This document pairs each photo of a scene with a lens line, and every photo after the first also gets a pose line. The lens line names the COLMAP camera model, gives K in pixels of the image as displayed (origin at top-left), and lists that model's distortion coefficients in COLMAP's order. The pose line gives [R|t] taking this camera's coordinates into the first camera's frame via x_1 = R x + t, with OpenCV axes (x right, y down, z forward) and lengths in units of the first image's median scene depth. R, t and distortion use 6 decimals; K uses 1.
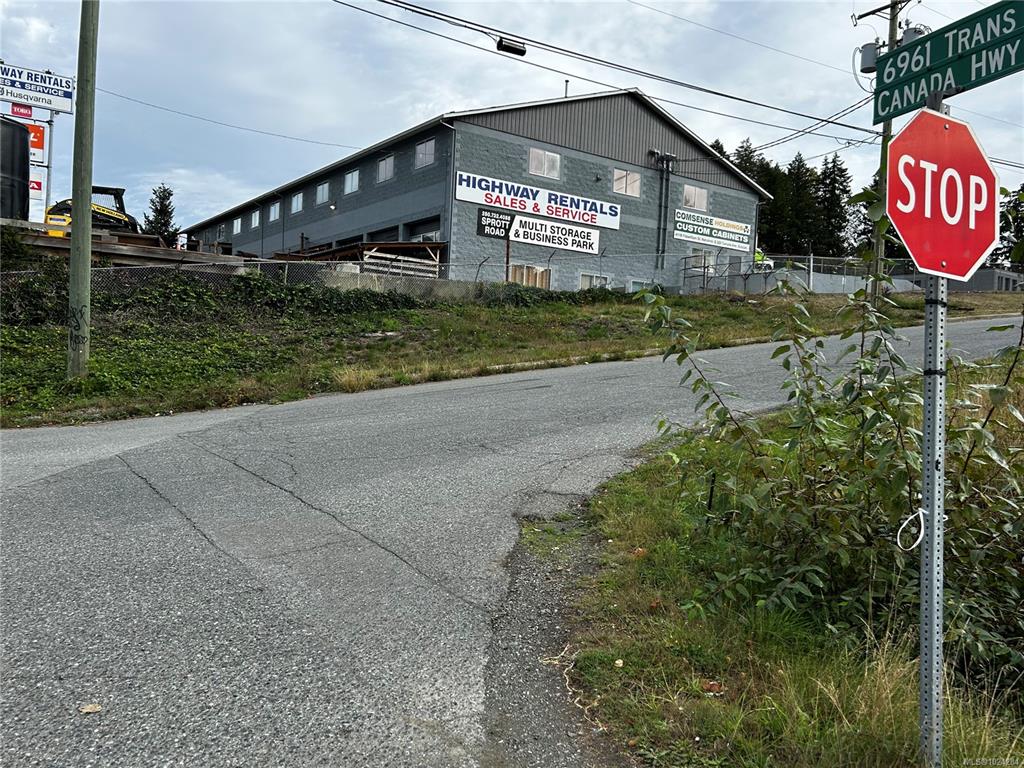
lens RADIAL K [[851.7, 0, 512.0], [0, 851.7, 384.0], [0, 0, 1]] dist [0.113291, -0.155982]
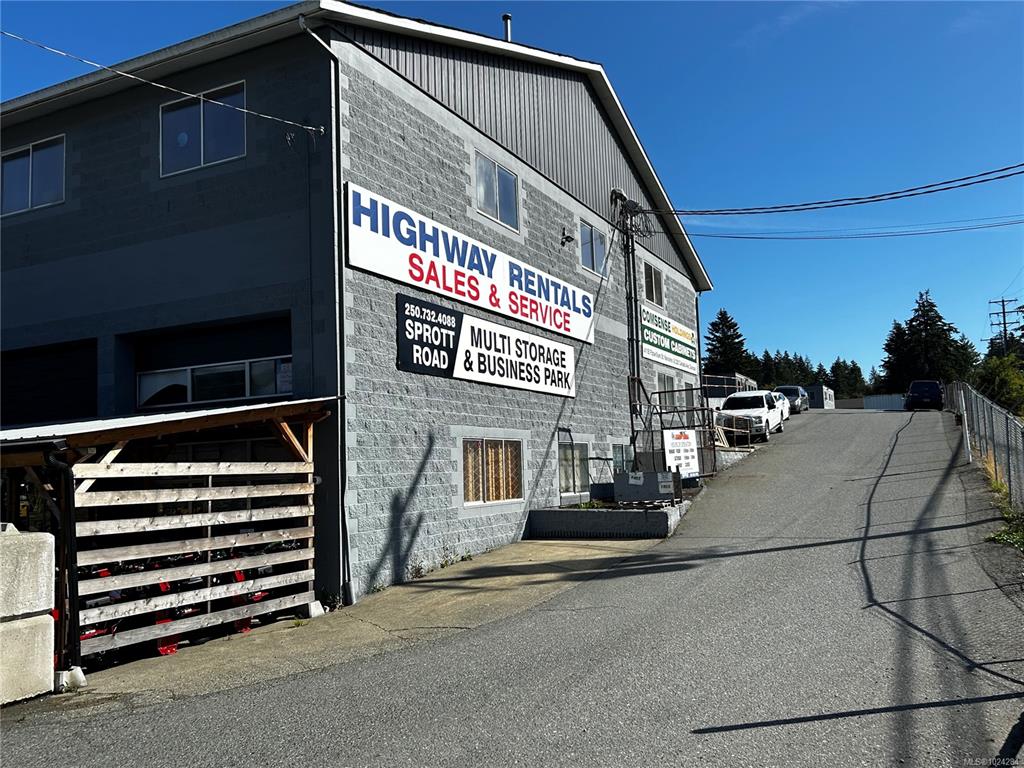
lens RADIAL K [[851.2, 0, 544.2], [0, 851.2, 401.4], [0, 0, 1]] dist [-0.003432, -0.013184]
pose [[0.857160, -0.041482, 0.513376, -0.160607], [0.083155, 0.994821, -0.058457, -0.131874], [-0.508292, 0.092797, 0.856170, 0.652759]]
